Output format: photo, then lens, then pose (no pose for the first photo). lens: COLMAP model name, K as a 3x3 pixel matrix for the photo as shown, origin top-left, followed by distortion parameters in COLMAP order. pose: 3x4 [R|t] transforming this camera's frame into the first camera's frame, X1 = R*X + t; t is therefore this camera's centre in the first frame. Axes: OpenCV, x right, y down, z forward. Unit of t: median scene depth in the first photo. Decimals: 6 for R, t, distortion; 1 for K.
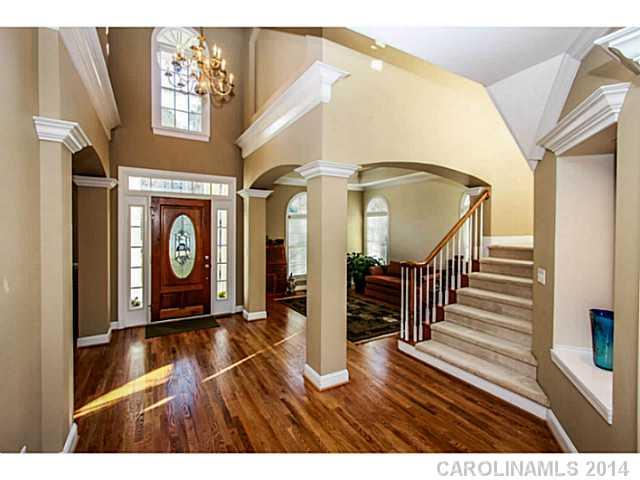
lens RADIAL K [[298.9, 0, 320.0], [0, 298.9, 240.0], [0, 0, 1]] dist [0.000613, 0.000064]
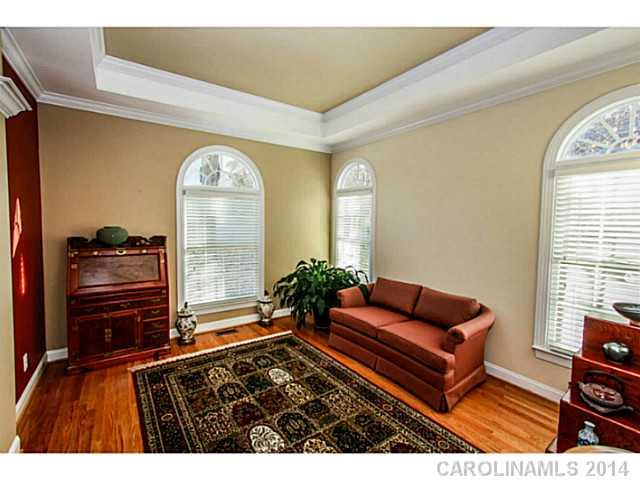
lens RADIAL K [[291.9, 0, 318.8], [0, 291.9, 234.8], [0, 0, 1]] dist [0.002350, 0.000249]
pose [[0.996246, 0.015845, 0.085101, 0.080149], [-0.019381, 0.998976, 0.040889, -0.025986], [-0.084366, -0.042385, 0.995533, 0.471244]]
